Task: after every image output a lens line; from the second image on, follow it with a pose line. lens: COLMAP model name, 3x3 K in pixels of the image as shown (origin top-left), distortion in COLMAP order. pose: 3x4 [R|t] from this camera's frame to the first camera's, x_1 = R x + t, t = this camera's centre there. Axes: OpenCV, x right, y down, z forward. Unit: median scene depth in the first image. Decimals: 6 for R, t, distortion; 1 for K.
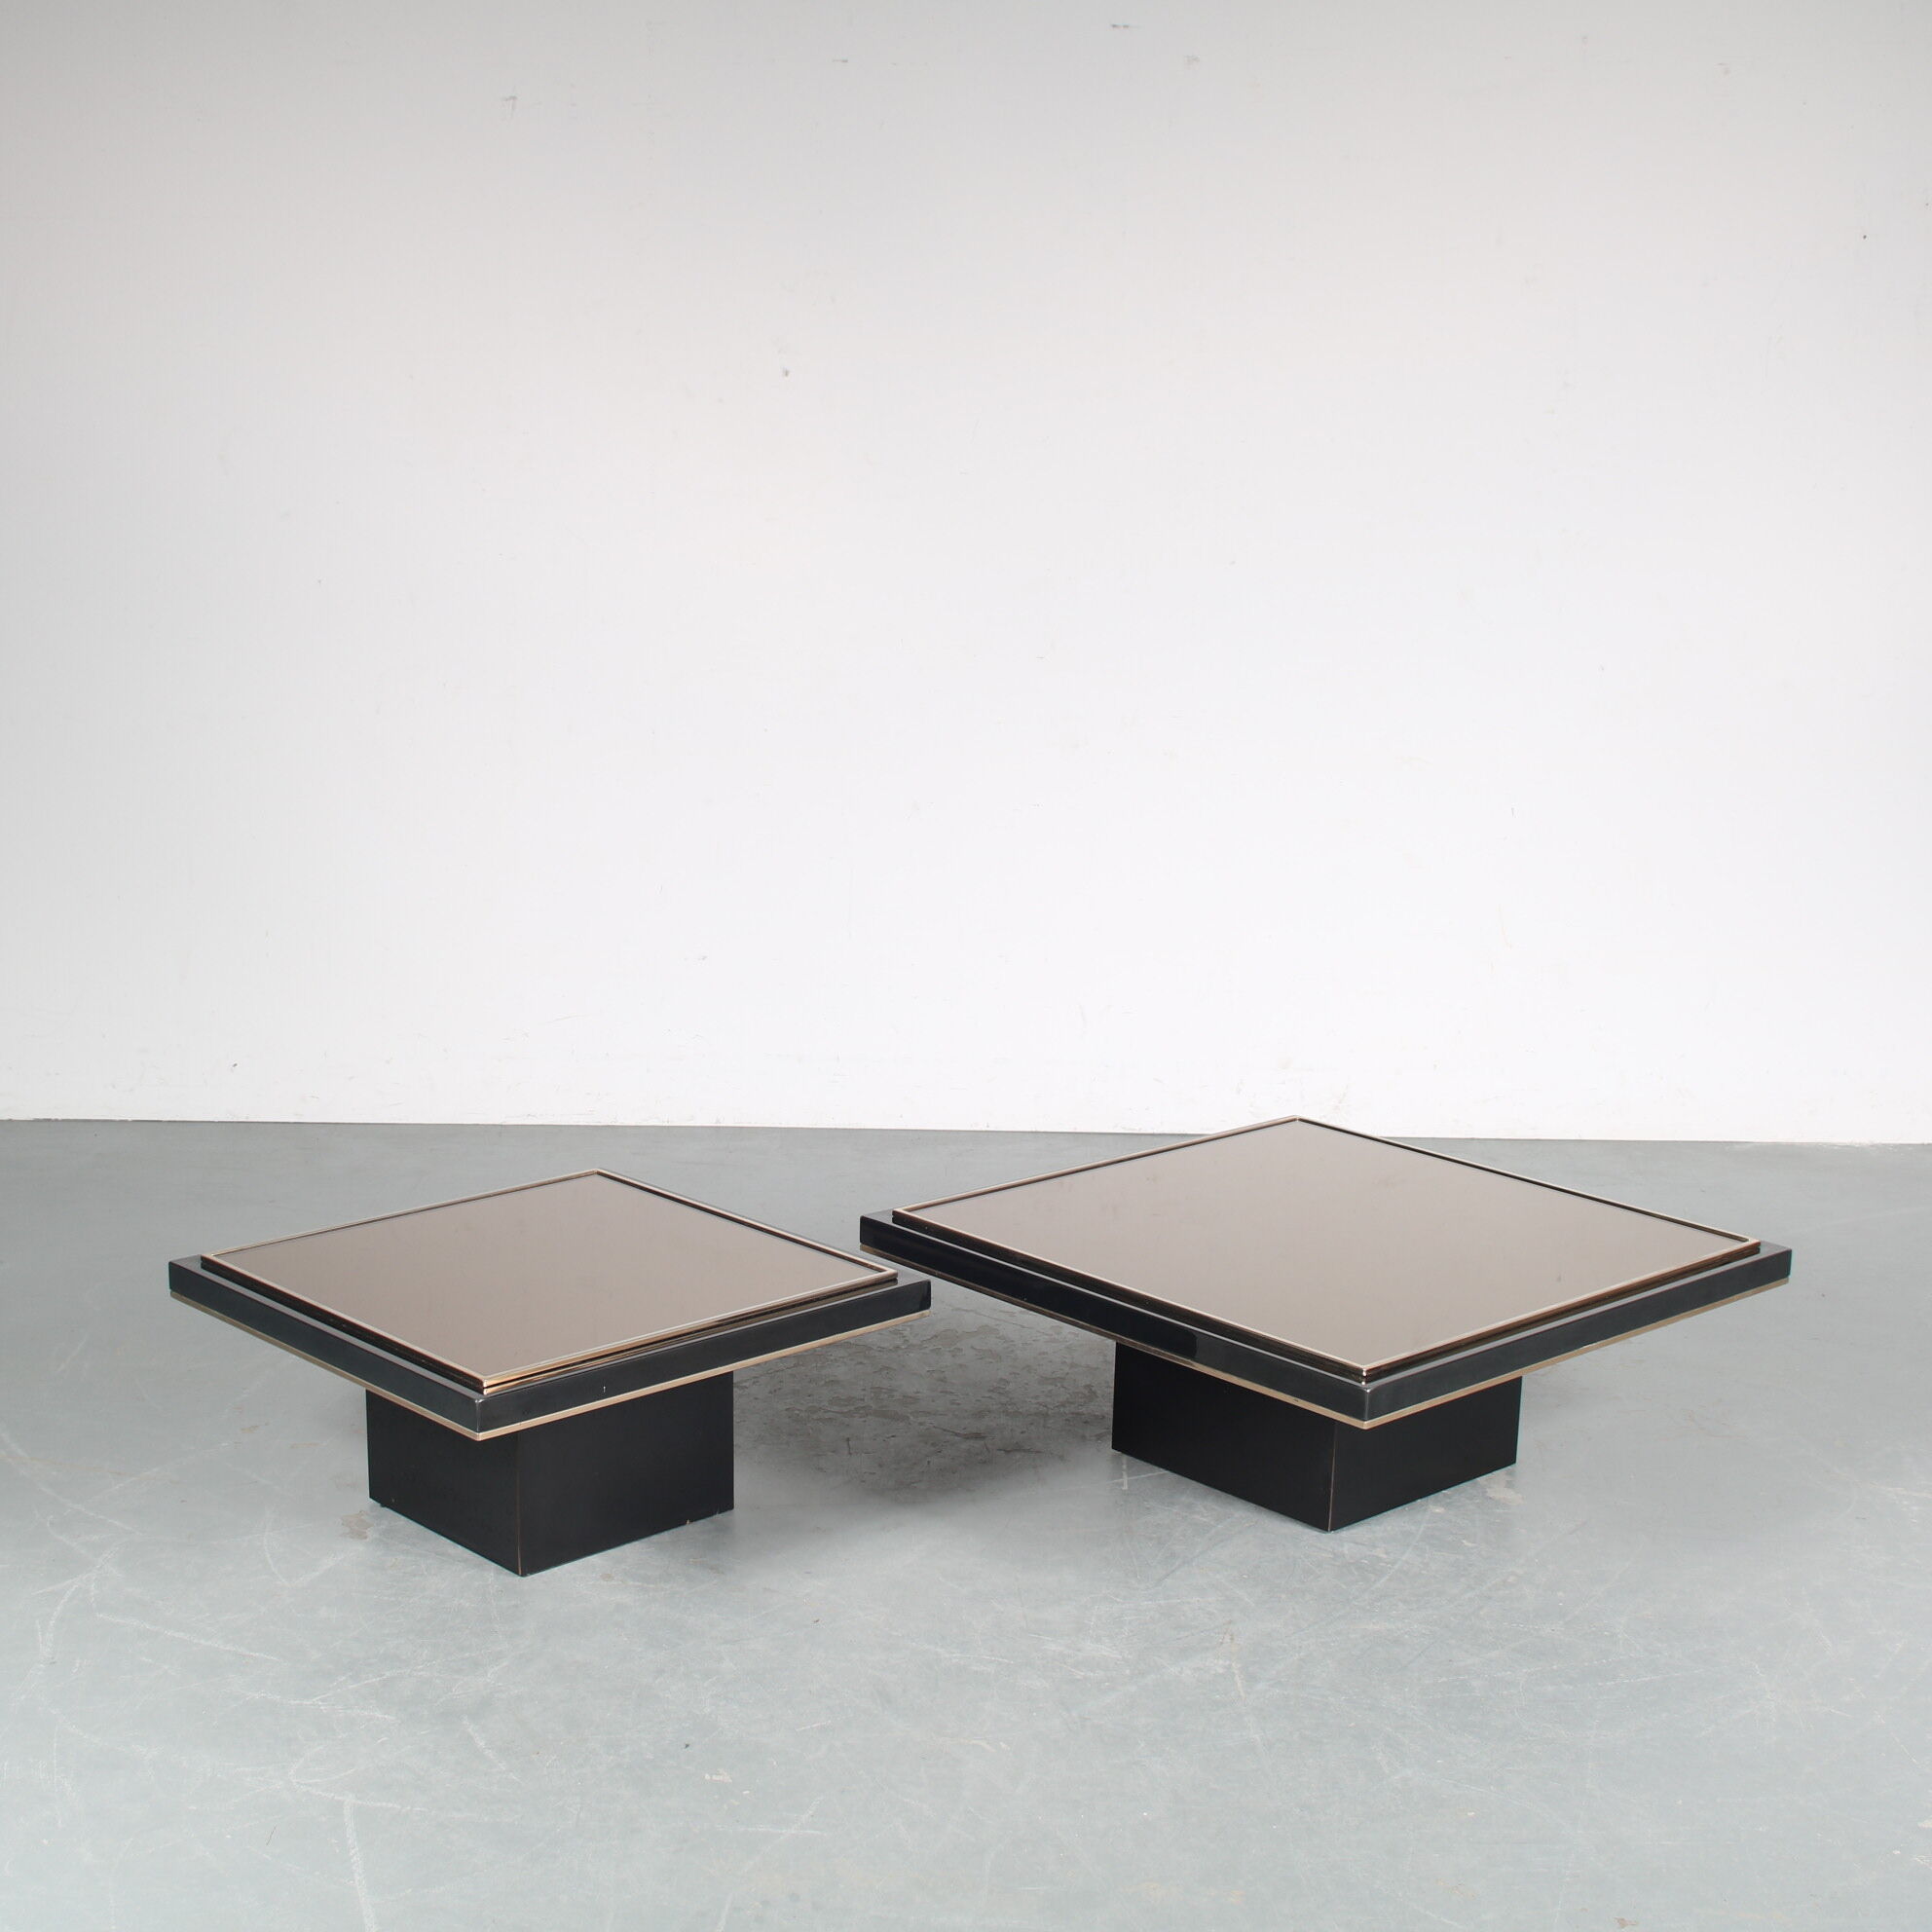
lens RADIAL K [[3120.8, 0, 966.2], [0, 3120.8, 963.2], [0, 0, 1]] dist [-0.090017, 0.000000]
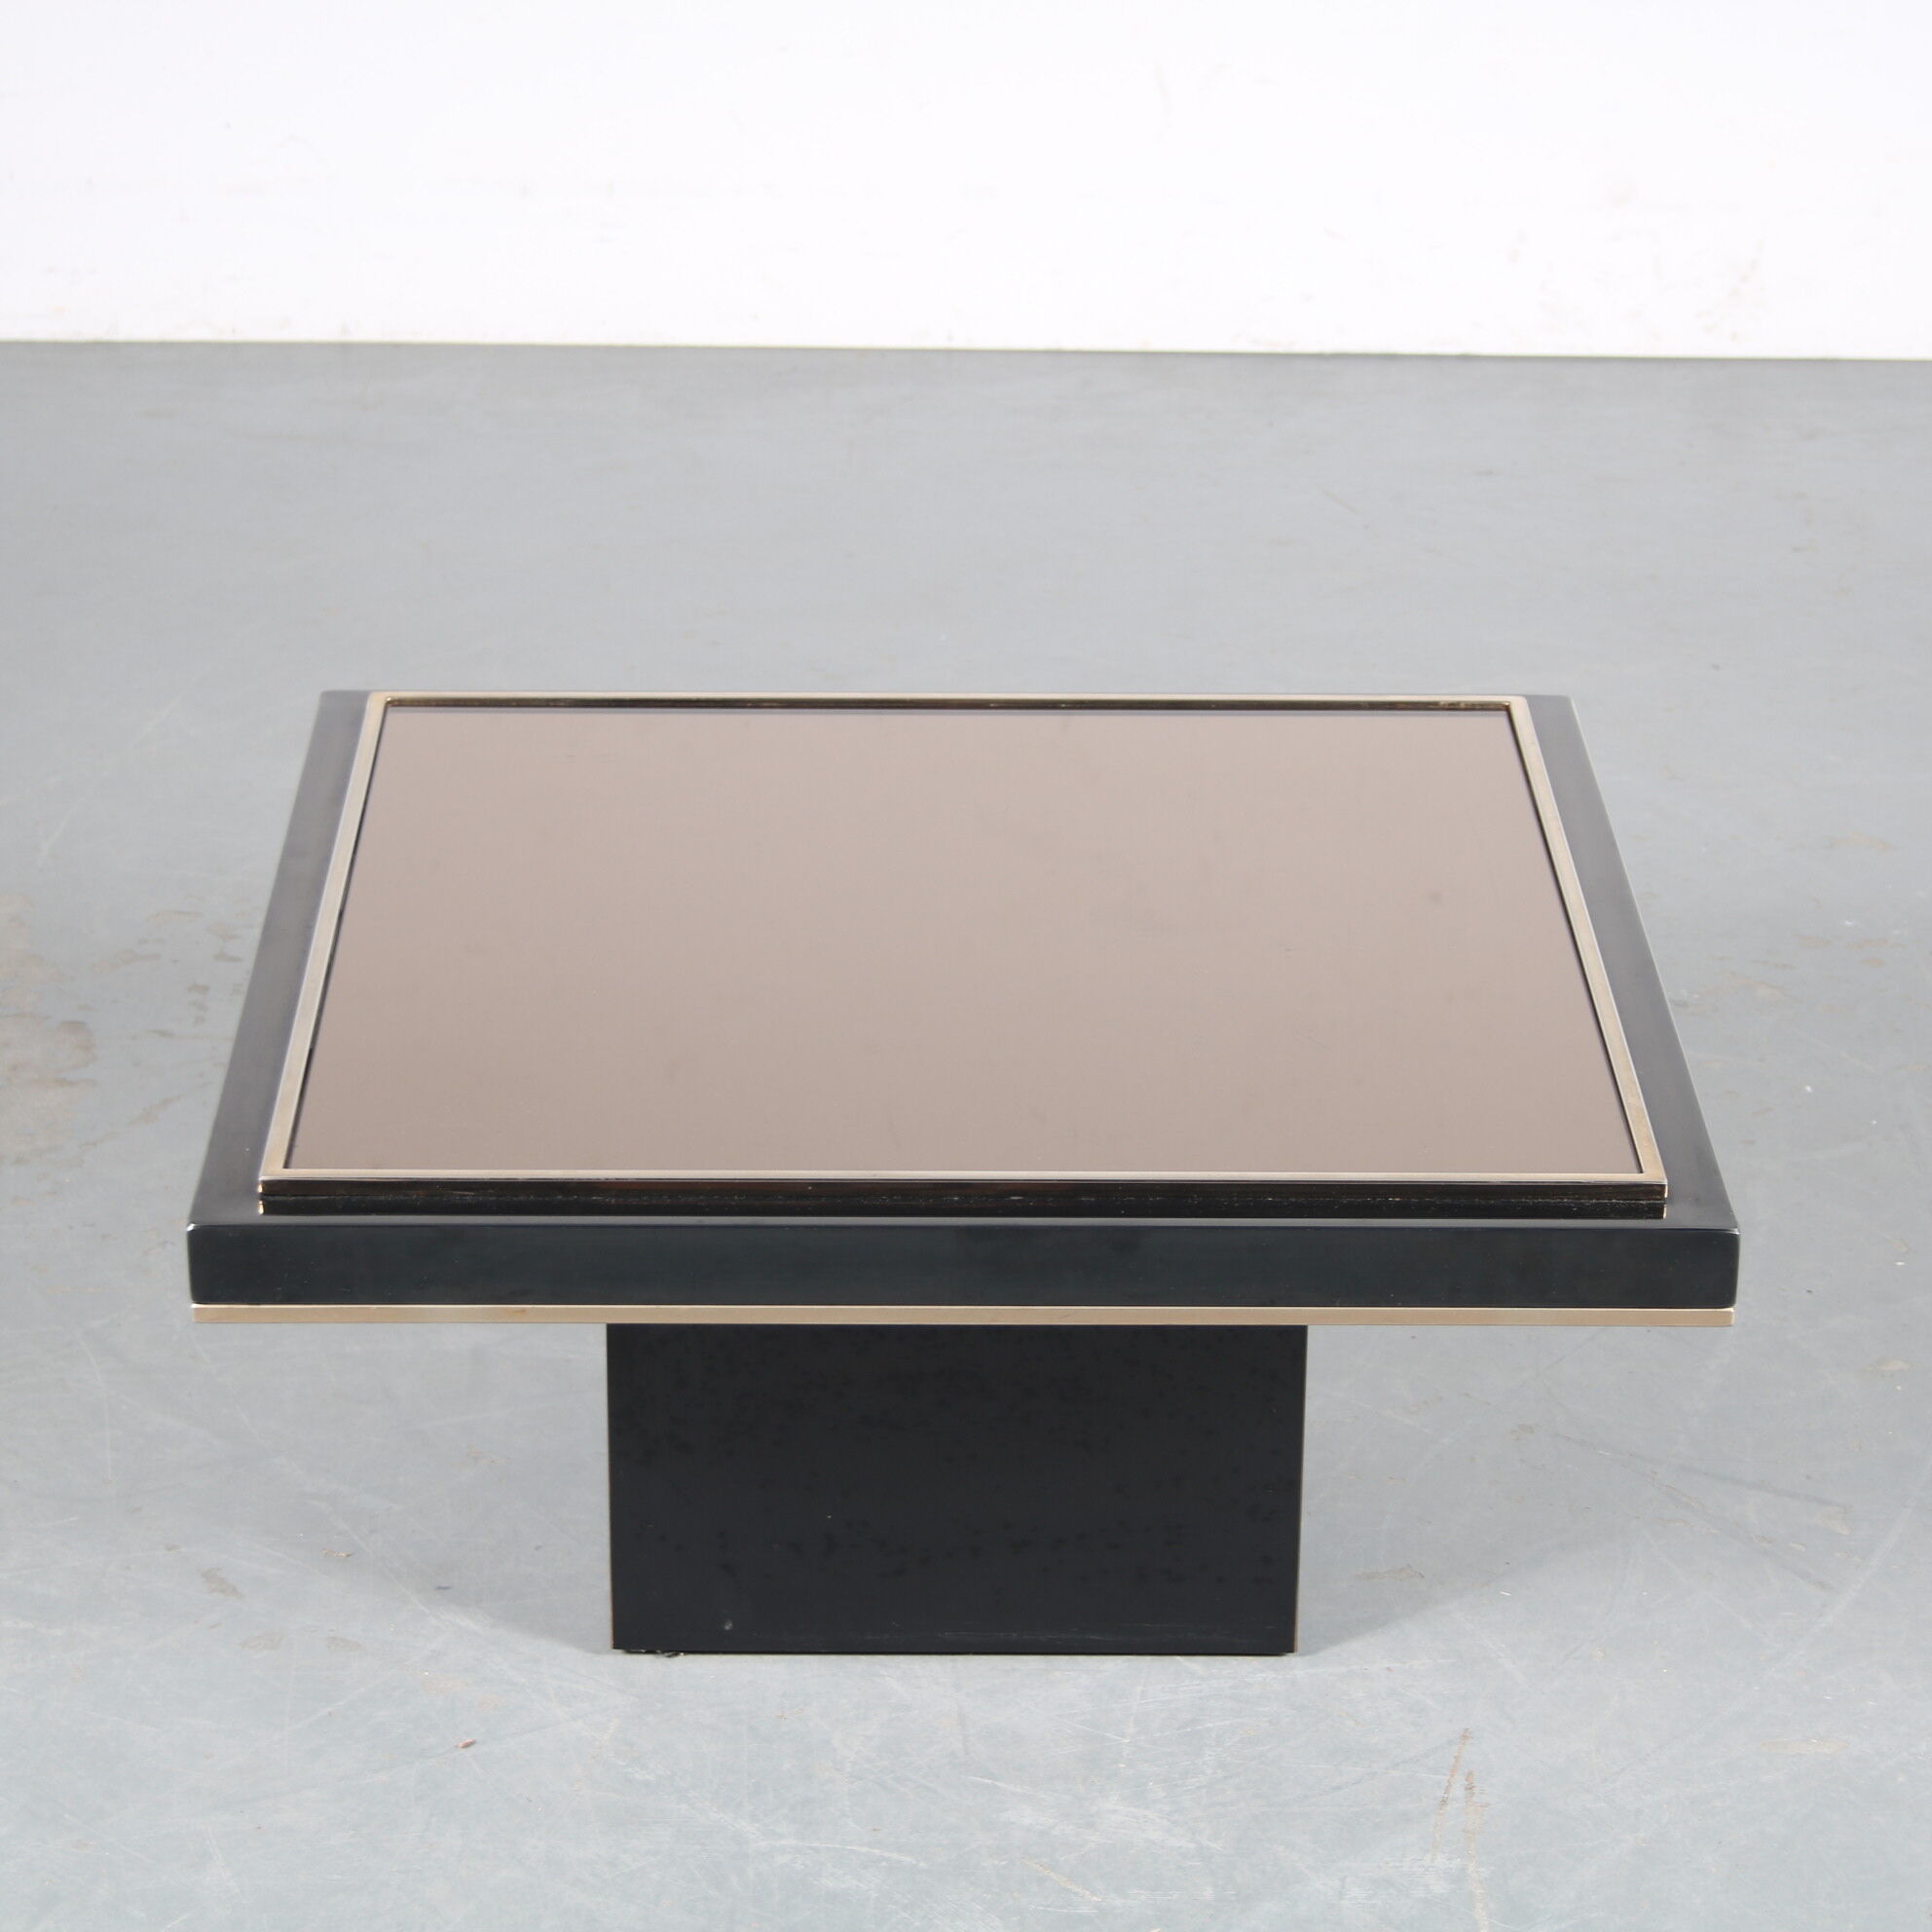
lens RADIAL K [[5798.0, 0, 952.1], [0, 5798.0, 967.2], [0, 0, 1]] dist [0.048879, 0.000000]
pose [[0.999926, -0.003479, -0.011617, 0.026246], [0.005696, 0.980464, 0.196618, -0.035894], [0.010706, -0.196670, 0.980411, 0.266472]]
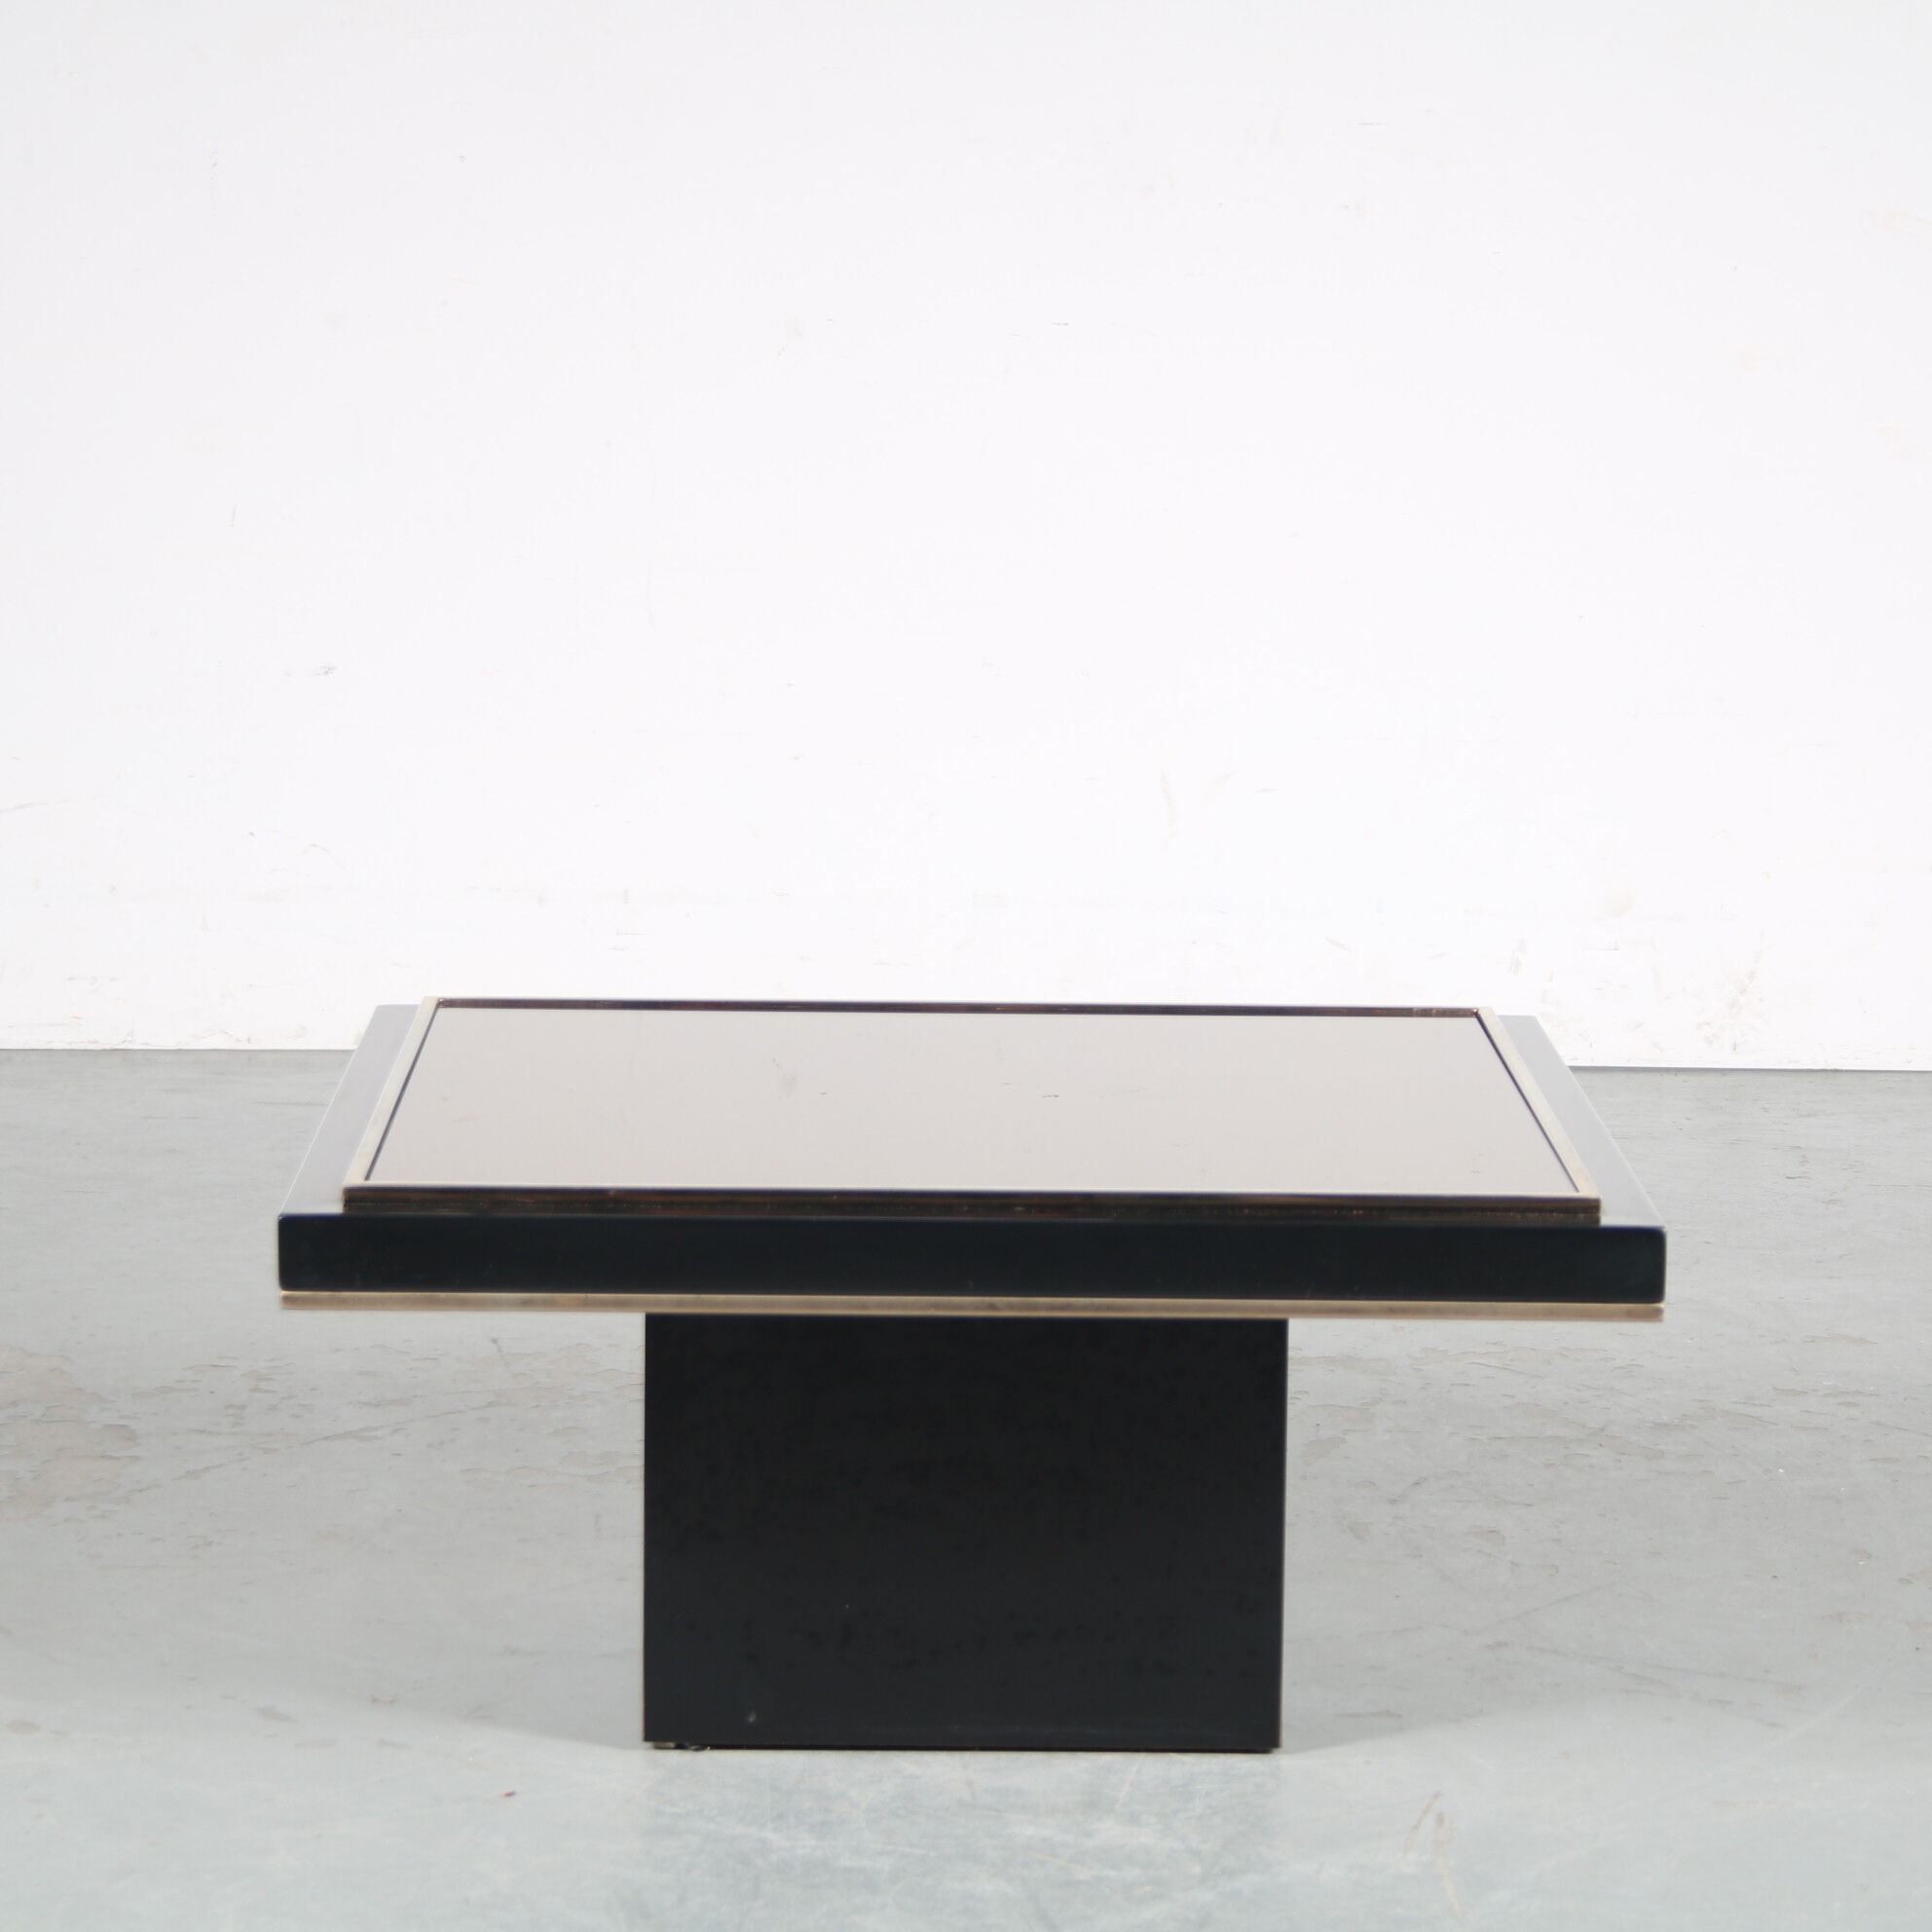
lens RADIAL K [[6752.6, 0, 980.4], [0, 6752.6, 966.4], [0, 0, 1]] dist [0.080780, 0.000000]
pose [[0.999967, -0.003581, -0.007317, 0.027292], [0.003227, 0.998851, -0.047824, 0.137668], [0.007480, 0.047799, 0.998829, 0.039987]]
